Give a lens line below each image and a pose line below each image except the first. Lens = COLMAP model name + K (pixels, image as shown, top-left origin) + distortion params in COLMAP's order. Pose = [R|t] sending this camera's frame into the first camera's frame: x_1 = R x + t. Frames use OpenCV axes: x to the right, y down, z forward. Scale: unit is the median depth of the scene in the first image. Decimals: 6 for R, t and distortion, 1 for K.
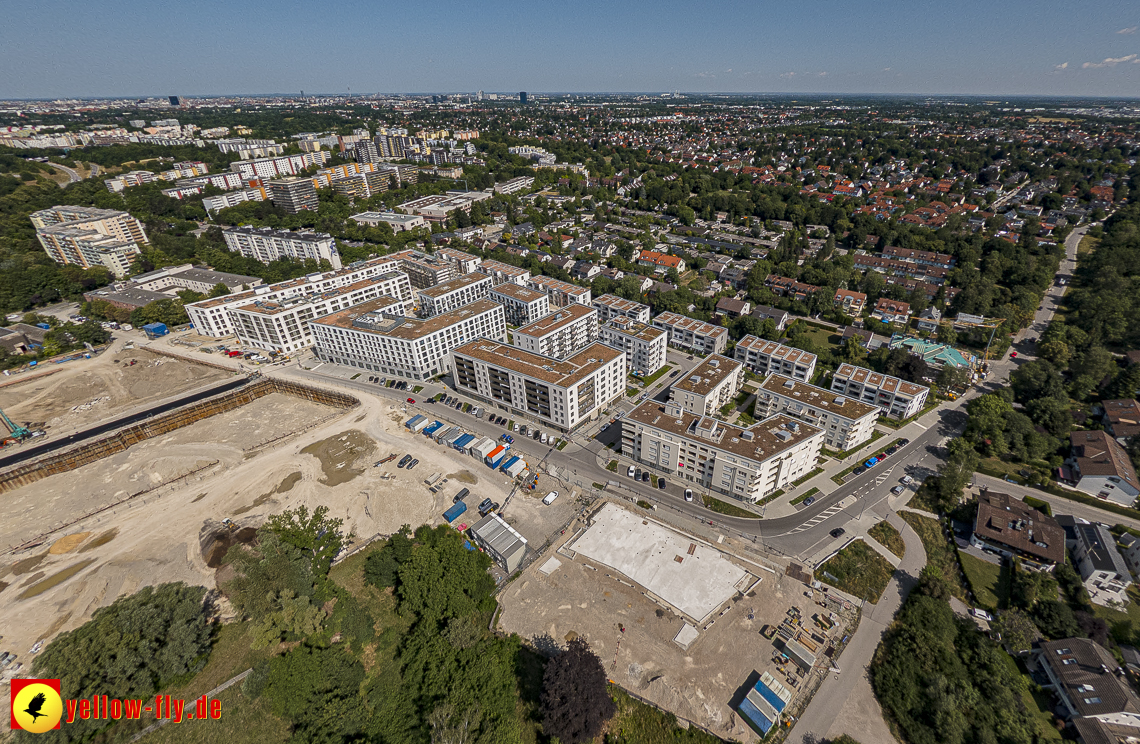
lens RADIAL K [[457.9, 0, 615.4], [0, 457.9, 352.4], [0, 0, 1]] dist [-0.017907, 0.000981]
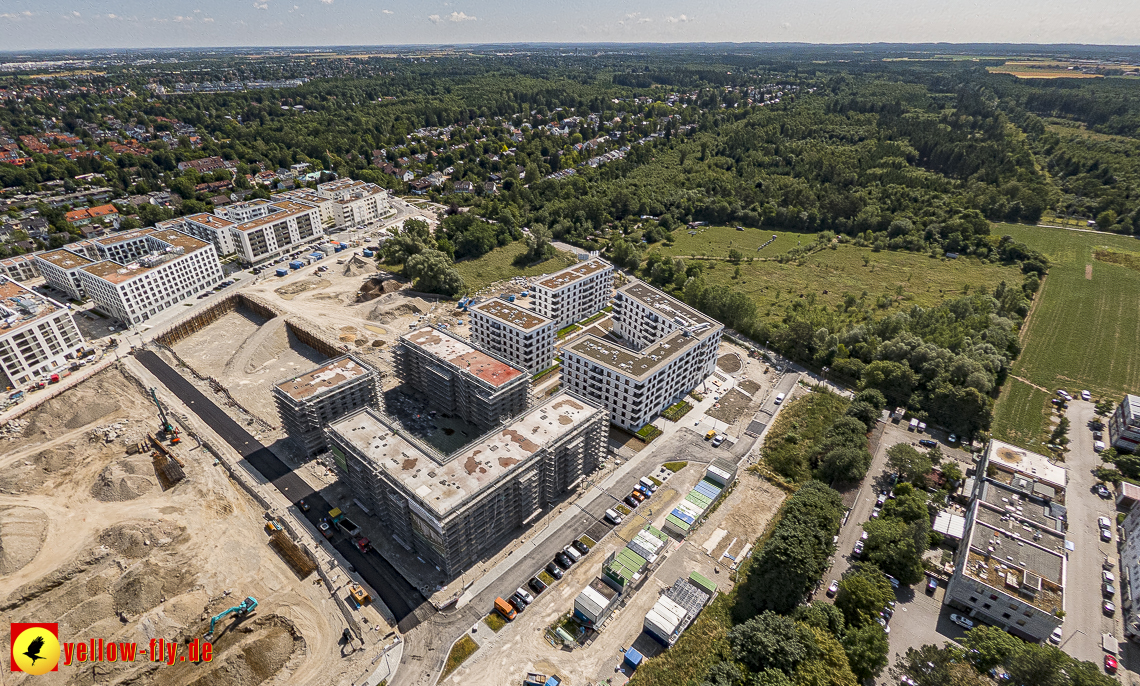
lens RADIAL K [[515.8, 0, 520.8], [0, 515.8, 371.4], [0, 0, 1]] dist [-0.013761, -0.001038]
pose [[-0.048548, -0.536370, 0.842585, -1.743609], [0.497042, 0.718739, 0.486172, -0.035889], [-0.866367, 0.442403, 0.231705, 0.066007]]
